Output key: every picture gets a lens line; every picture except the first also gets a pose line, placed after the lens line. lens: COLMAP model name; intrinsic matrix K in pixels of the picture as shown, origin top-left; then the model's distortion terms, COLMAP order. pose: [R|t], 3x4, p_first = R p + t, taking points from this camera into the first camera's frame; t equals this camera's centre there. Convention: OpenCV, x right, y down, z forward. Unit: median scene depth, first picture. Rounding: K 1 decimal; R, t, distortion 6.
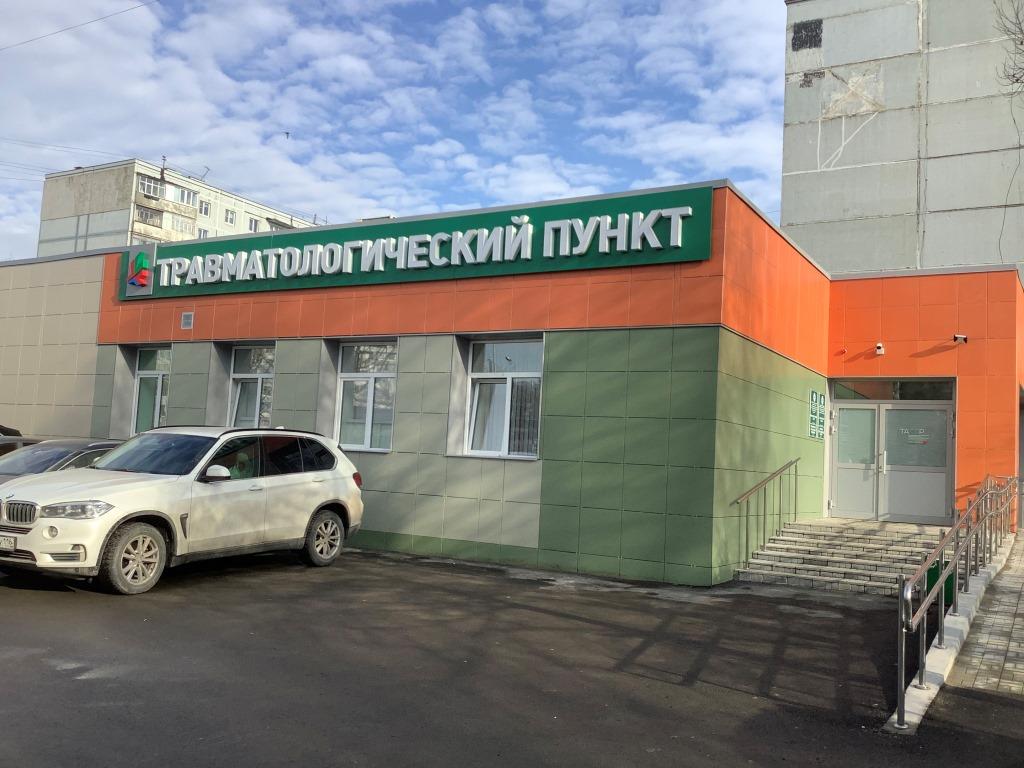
lens RADIAL K [[918.4, 0, 507.7], [0, 918.4, 382.3], [0, 0, 1]] dist [0.050895, -0.076449]
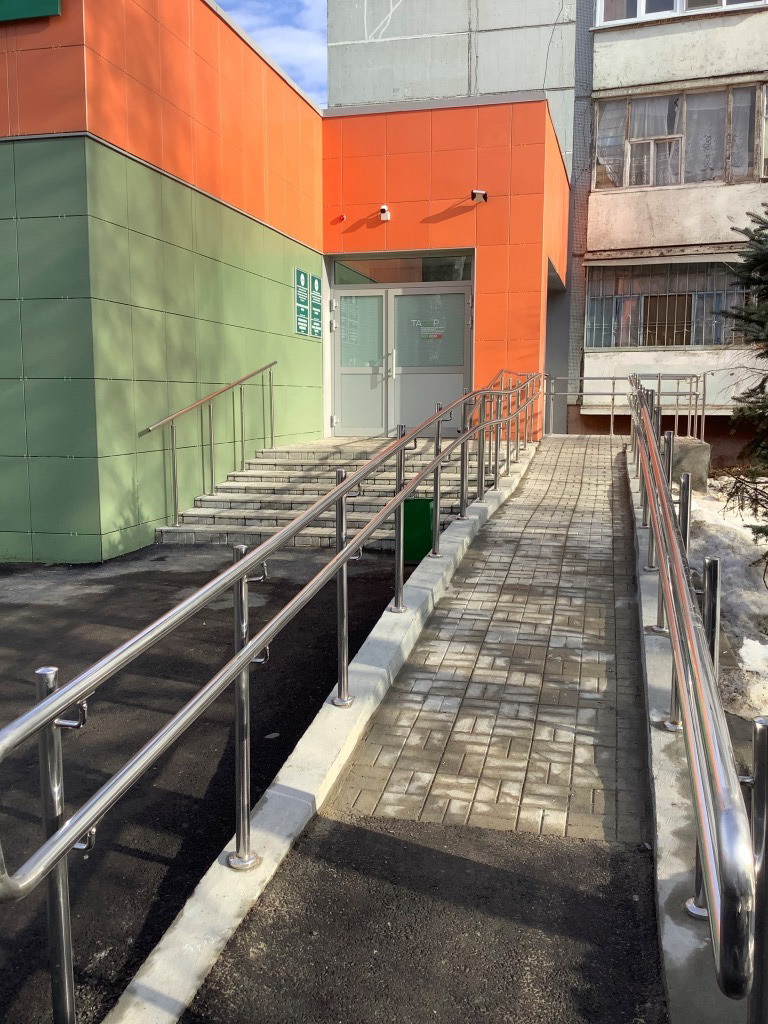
lens RADIAL K [[918.4, 0, 381.1], [0, 918.4, 512.2], [0, 0, 1]] dist [0.050895, -0.076449]
pose [[0.952164, -0.090800, 0.291787, 0.190024], [0.023833, 0.973993, 0.225321, 0.039689], [-0.304658, -0.207588, 0.929565, 0.298166]]
